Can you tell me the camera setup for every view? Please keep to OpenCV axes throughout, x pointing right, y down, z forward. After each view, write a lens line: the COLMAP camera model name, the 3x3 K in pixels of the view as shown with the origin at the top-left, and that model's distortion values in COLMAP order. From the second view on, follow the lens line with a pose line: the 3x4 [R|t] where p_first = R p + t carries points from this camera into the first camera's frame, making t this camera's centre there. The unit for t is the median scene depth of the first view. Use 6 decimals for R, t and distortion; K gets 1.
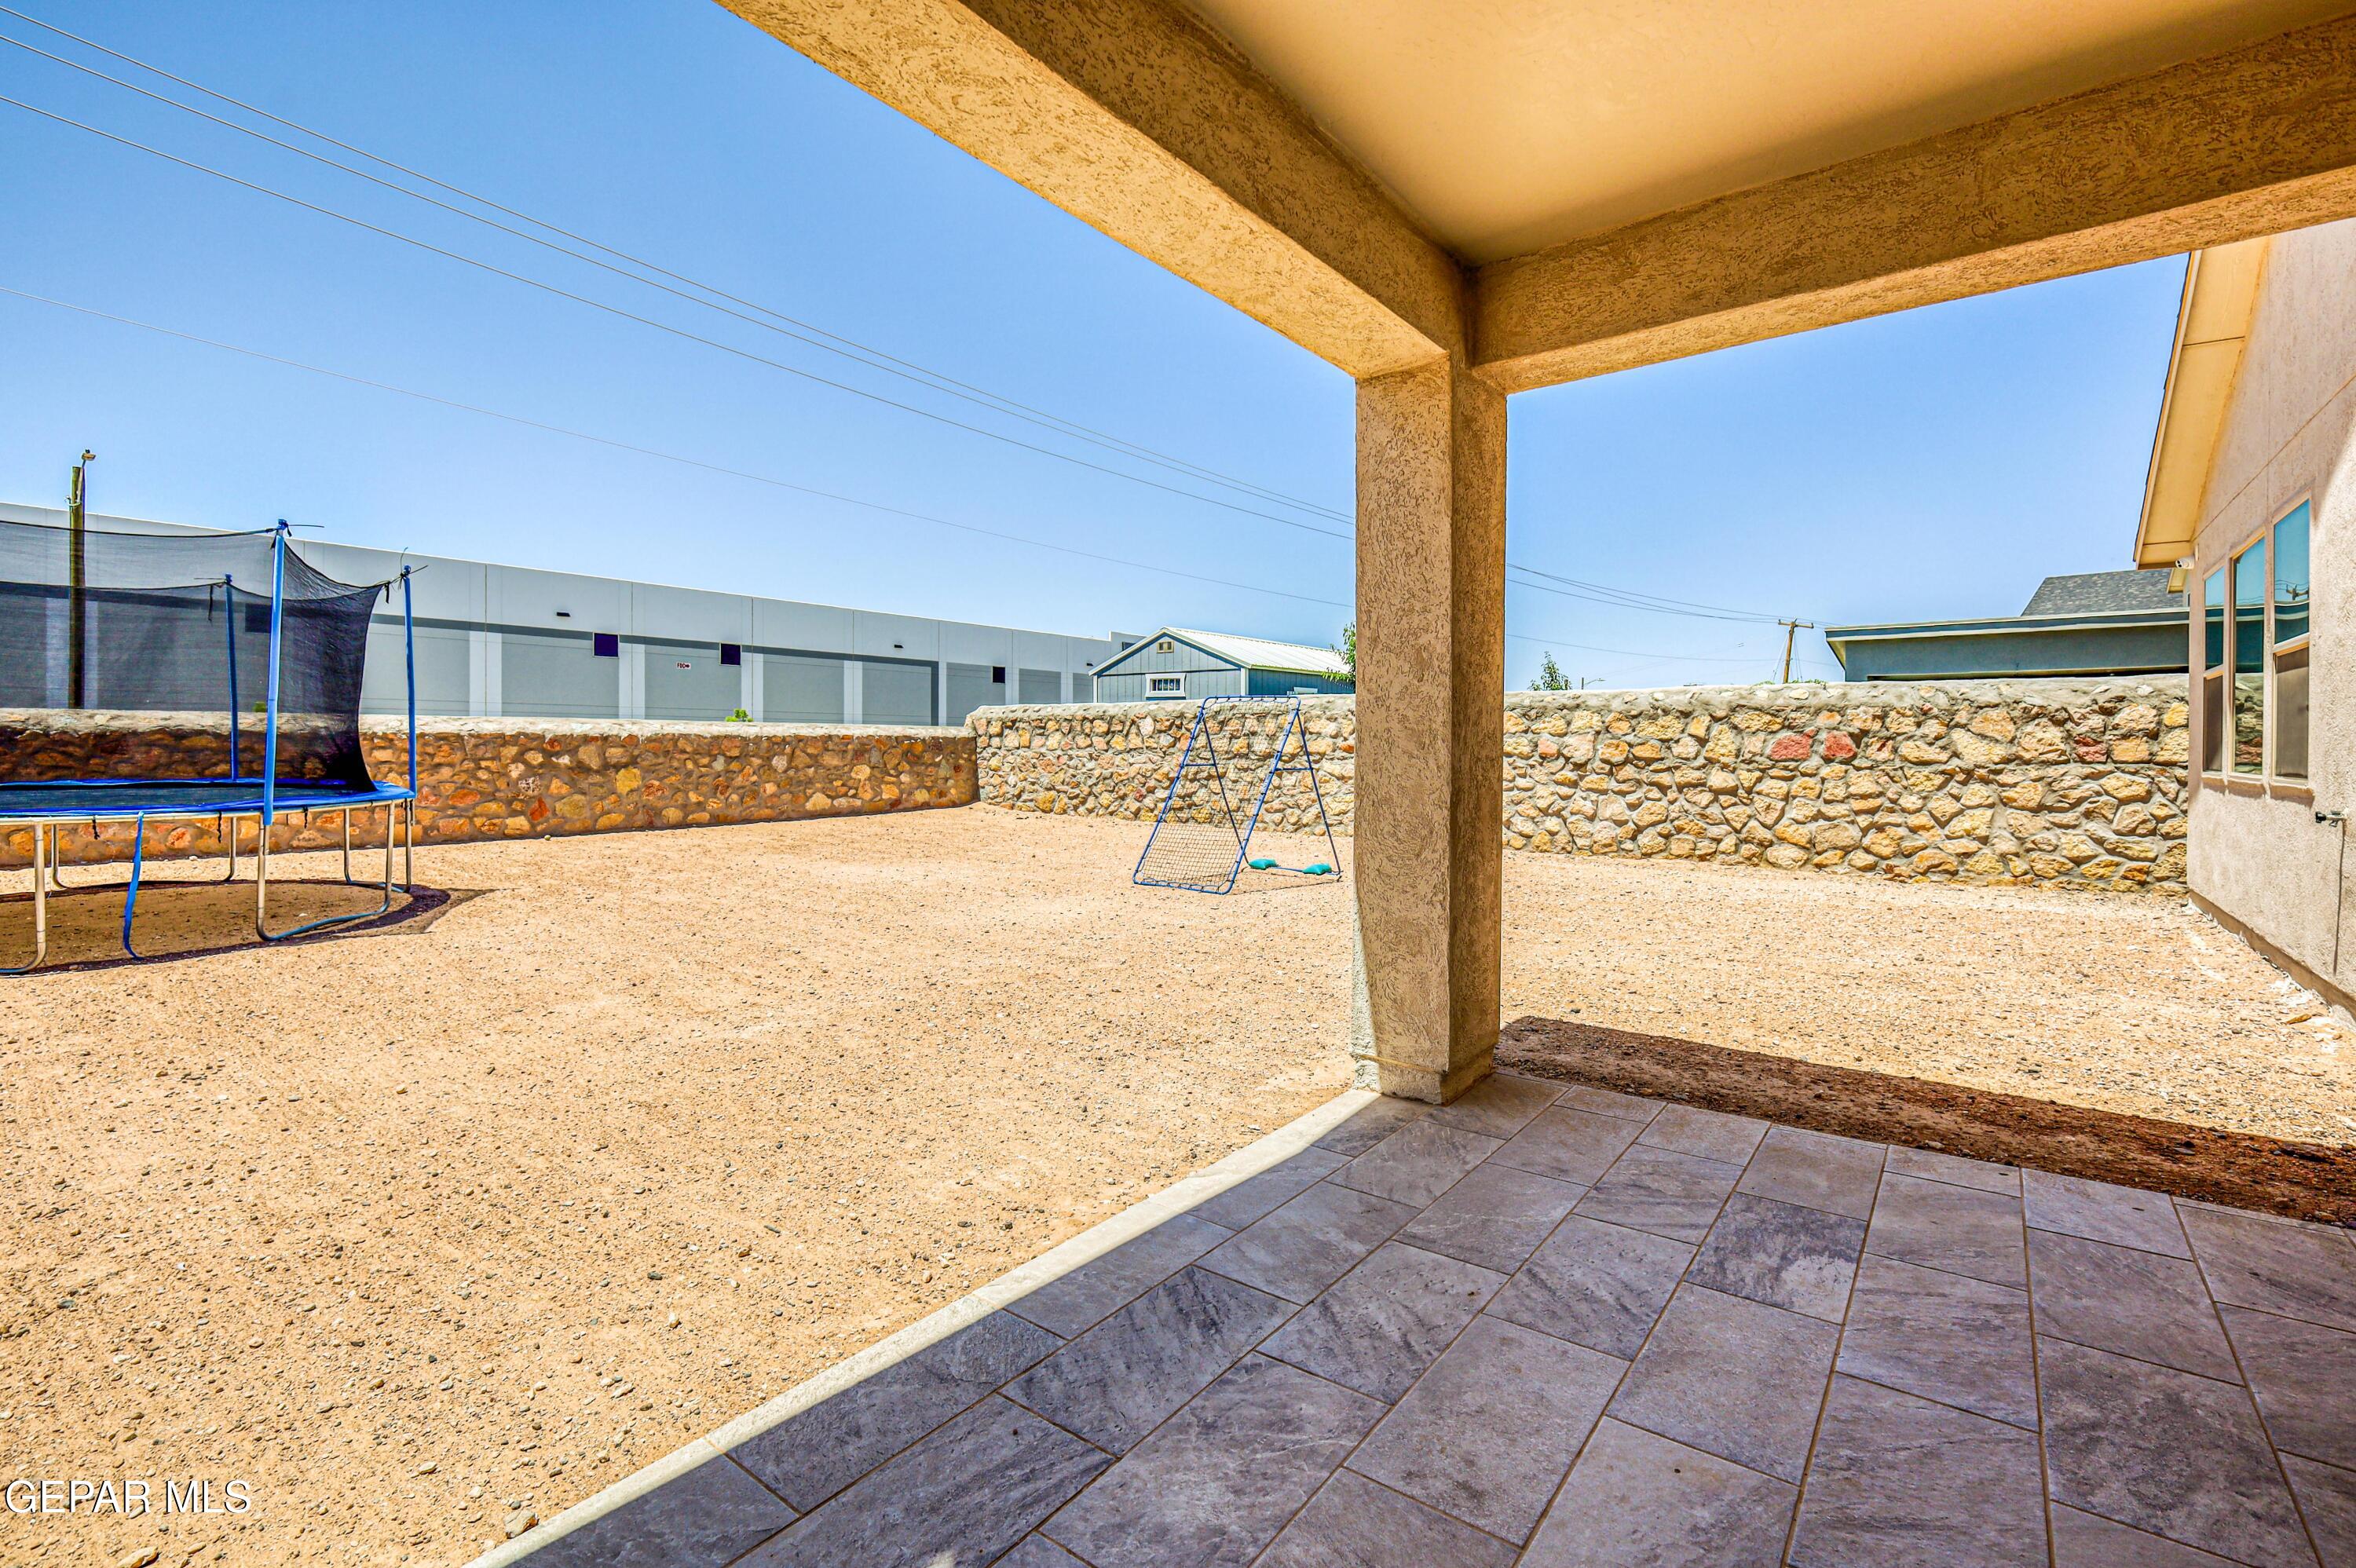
lens RADIAL K [[1038.4, 0, 1168.9], [0, 1038.4, 766.8], [0, 0, 1]] dist [0.004915, -0.000972]
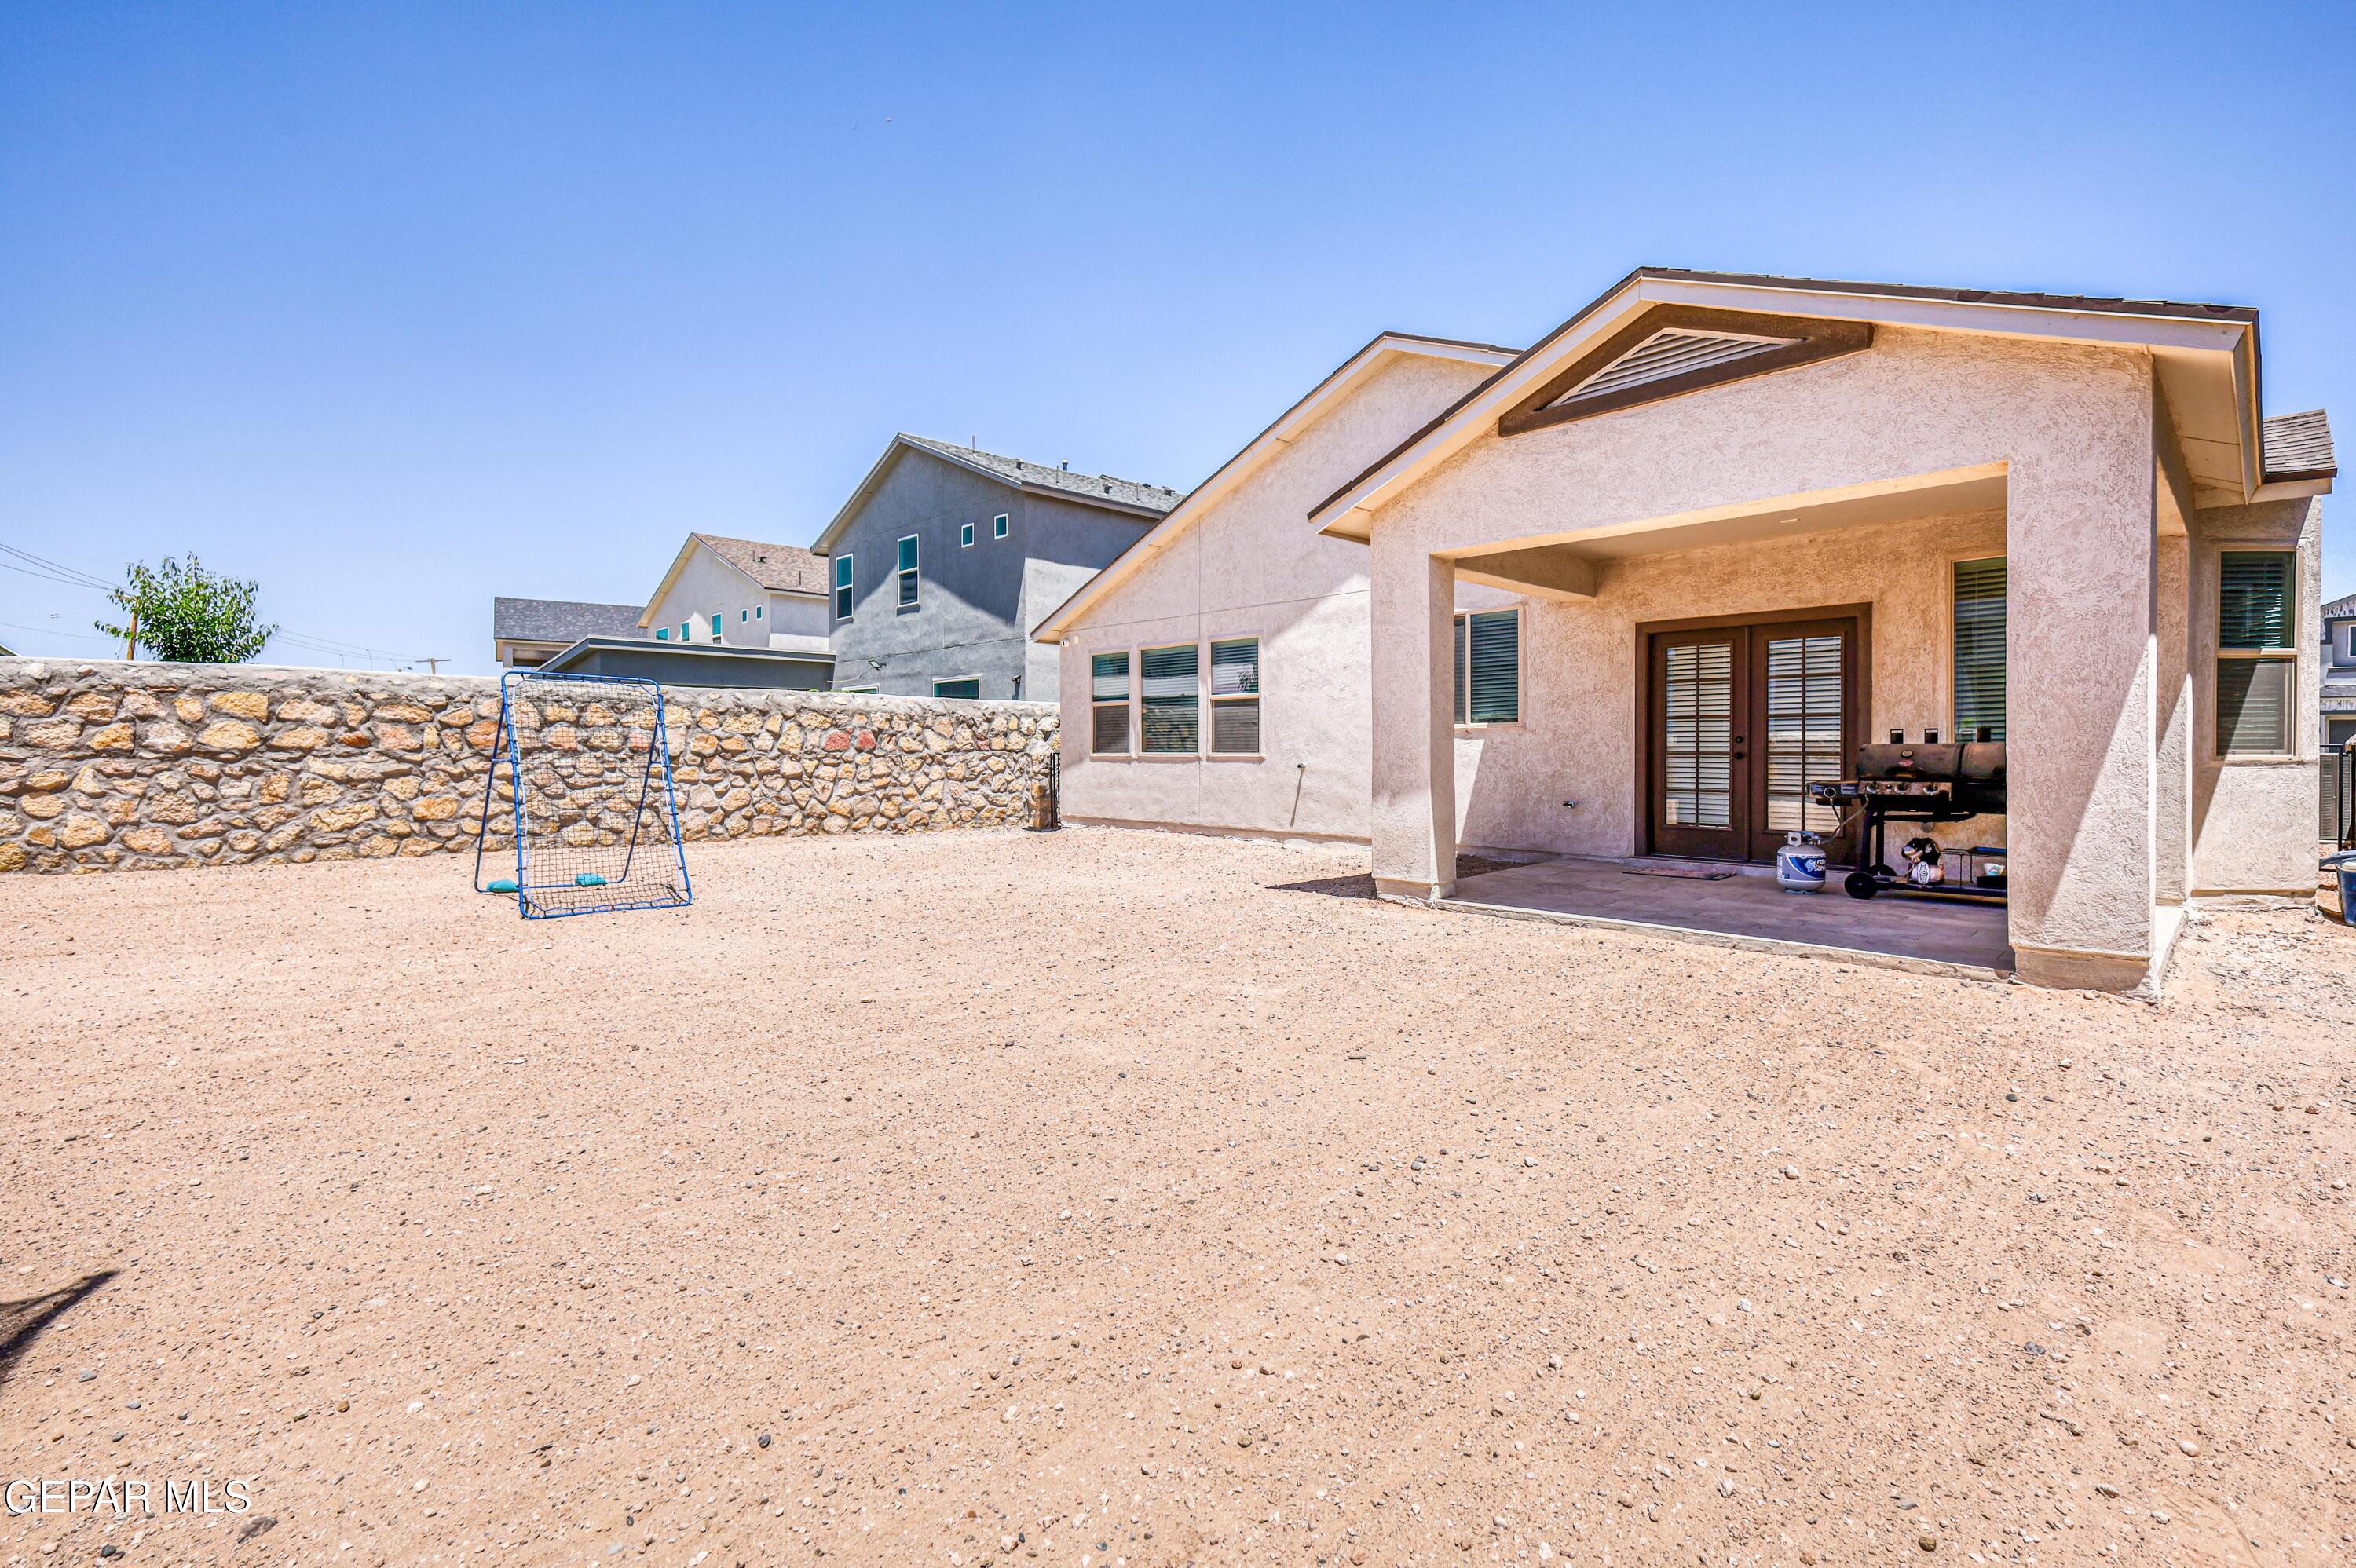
lens RADIAL K [[1038.4, 0, 1180.7], [0, 1038.4, 769.8], [0, 0, 1]] dist [0.004915, -0.000972]
pose [[0.144320, -0.028178, 0.989130, -0.655578], [0.014771, 0.999544, 0.026320, -0.011080], [-0.989421, 0.010812, 0.144670, 0.398277]]
